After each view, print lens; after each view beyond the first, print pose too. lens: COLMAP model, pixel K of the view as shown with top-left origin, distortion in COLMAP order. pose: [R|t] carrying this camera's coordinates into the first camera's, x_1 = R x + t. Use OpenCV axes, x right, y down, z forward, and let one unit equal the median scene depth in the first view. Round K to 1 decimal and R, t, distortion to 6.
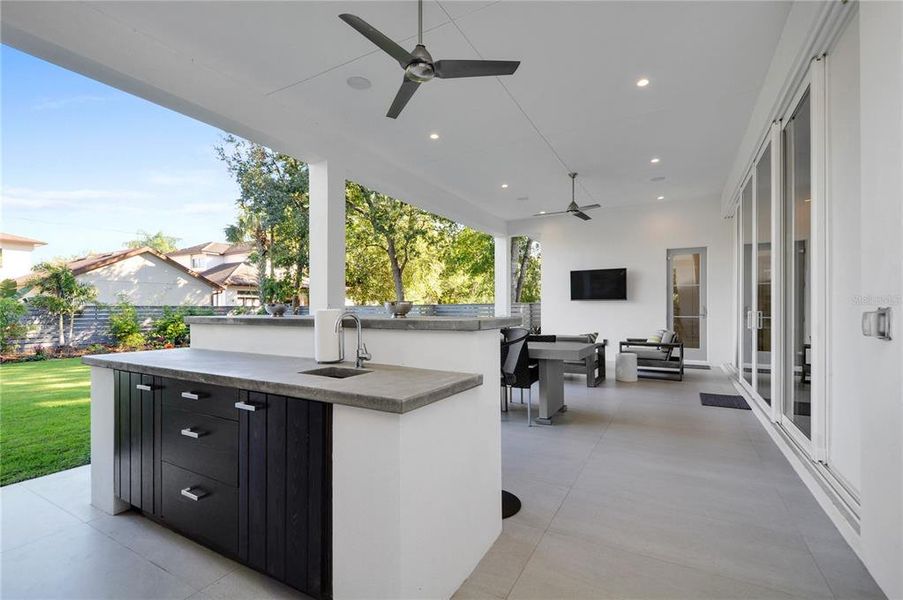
lens RADIAL K [[425.9, 0, 444.6], [0, 425.9, 304.2], [0, 0, 1]] dist [-0.002745, 0.000247]
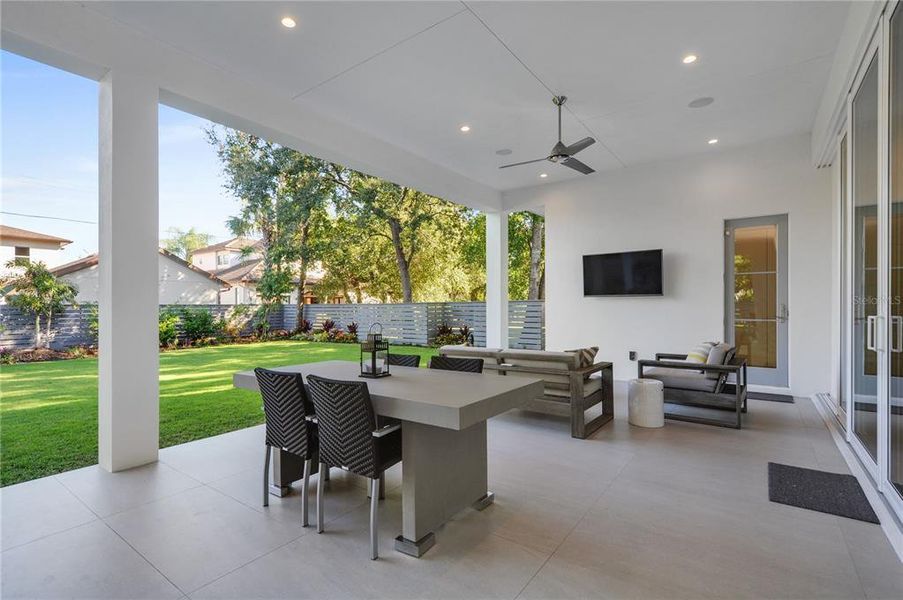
lens RADIAL K [[425.9, 0, 457.9], [0, 425.9, 302.9], [0, 0, 1]] dist [-0.002745, 0.000247]
pose [[0.992761, -0.001575, -0.120092, 0.196594], [0.001906, 0.999995, 0.002636, -0.000621], [0.120088, -0.002845, 0.992759, 0.299252]]
